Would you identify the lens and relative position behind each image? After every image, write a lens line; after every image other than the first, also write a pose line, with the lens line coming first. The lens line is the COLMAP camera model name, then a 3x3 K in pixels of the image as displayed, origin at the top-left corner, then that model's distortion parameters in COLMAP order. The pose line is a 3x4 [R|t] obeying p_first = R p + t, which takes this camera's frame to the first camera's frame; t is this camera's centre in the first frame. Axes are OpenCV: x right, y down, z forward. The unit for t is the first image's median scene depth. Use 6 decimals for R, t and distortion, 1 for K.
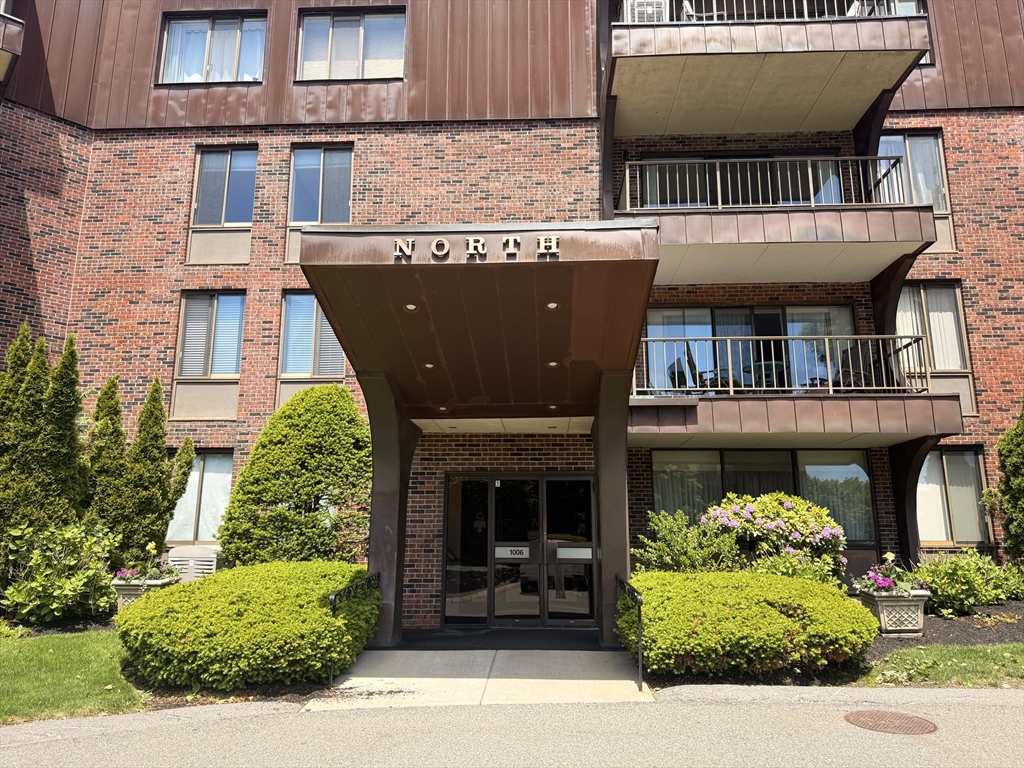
lens RADIAL K [[737.9, 0, 516.6], [0, 737.9, 386.4], [0, 0, 1]] dist [0.029332, -0.035384]
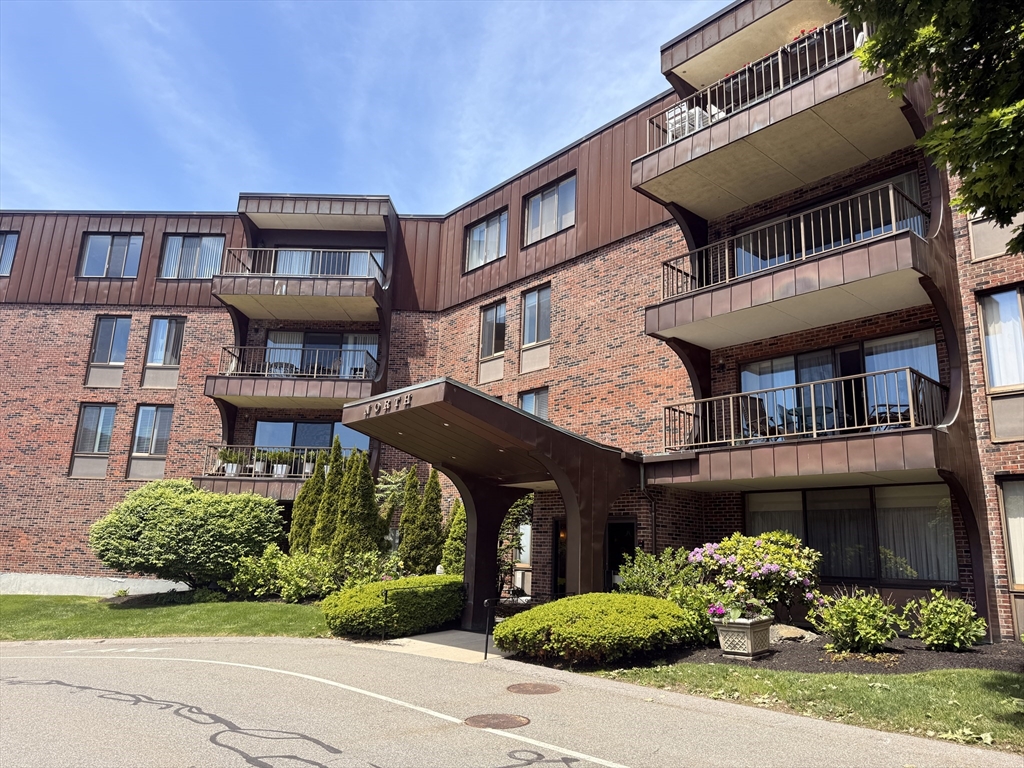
lens RADIAL K [[737.9, 0, 513.4], [0, 737.9, 381.9], [0, 0, 1]] dist [0.029332, -0.035384]
pose [[0.682754, -0.148059, -0.715489, 0.733915], [0.117638, 0.988753, -0.092351, -0.017024], [0.721116, -0.021116, 0.692493, -0.033737]]
